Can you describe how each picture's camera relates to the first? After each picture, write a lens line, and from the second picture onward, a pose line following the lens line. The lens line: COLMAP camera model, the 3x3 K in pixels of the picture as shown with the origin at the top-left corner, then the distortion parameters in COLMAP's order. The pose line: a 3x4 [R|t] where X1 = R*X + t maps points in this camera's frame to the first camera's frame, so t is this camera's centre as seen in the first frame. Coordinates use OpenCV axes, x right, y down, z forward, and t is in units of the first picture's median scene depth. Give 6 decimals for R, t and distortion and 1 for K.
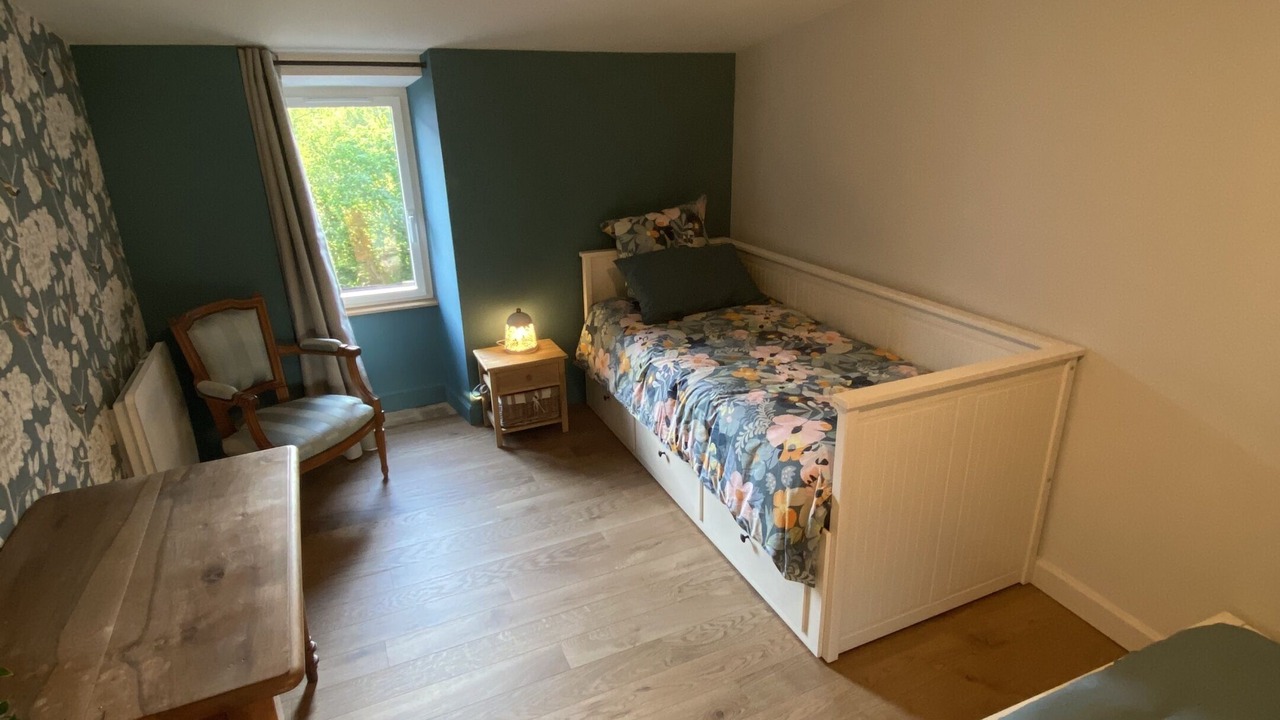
lens RADIAL K [[684.3, 0, 640.0], [0, 684.3, 360.0], [0, 0, 1]] dist [0.036030, -0.036425]
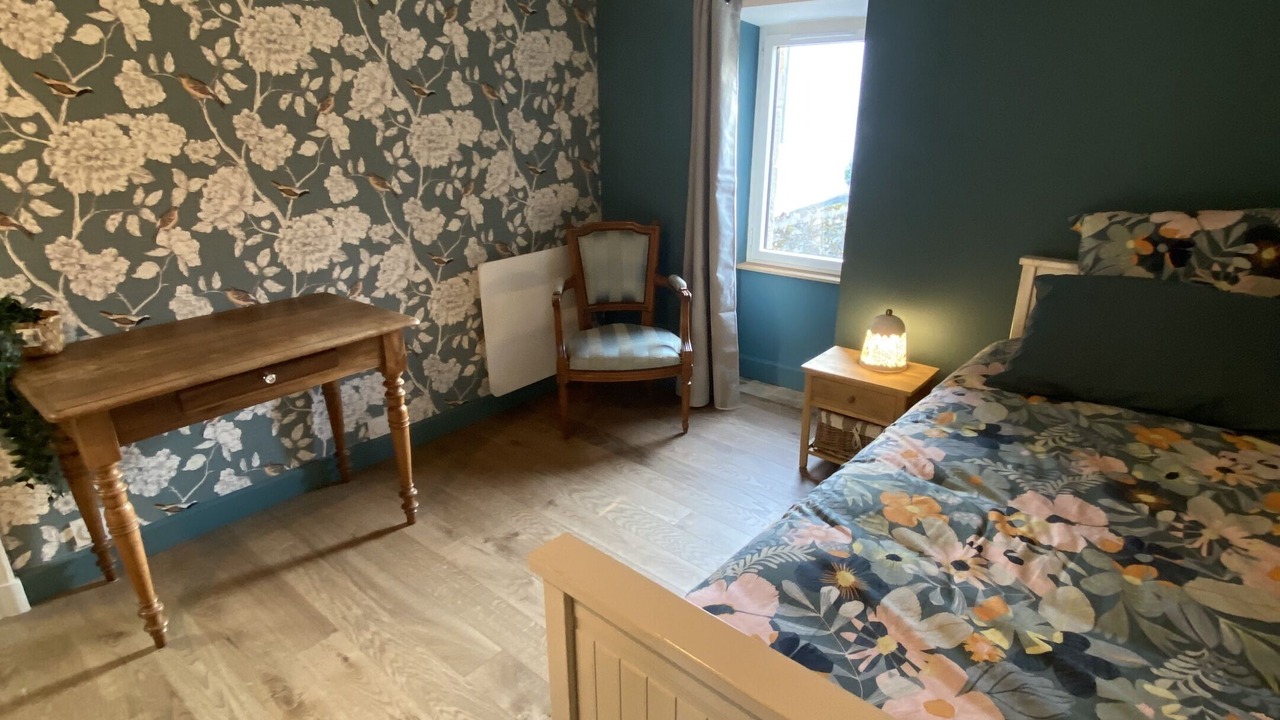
lens RADIAL K [[684.3, 0, 640.0], [0, 684.3, 360.0], [0, 0, 1]] dist [0.036030, -0.036425]
pose [[0.414638, 0.326927, -0.849231, 0.398695], [-0.318628, 0.926317, 0.201032, -0.100401], [0.852380, 0.187233, 0.488255, 0.489035]]
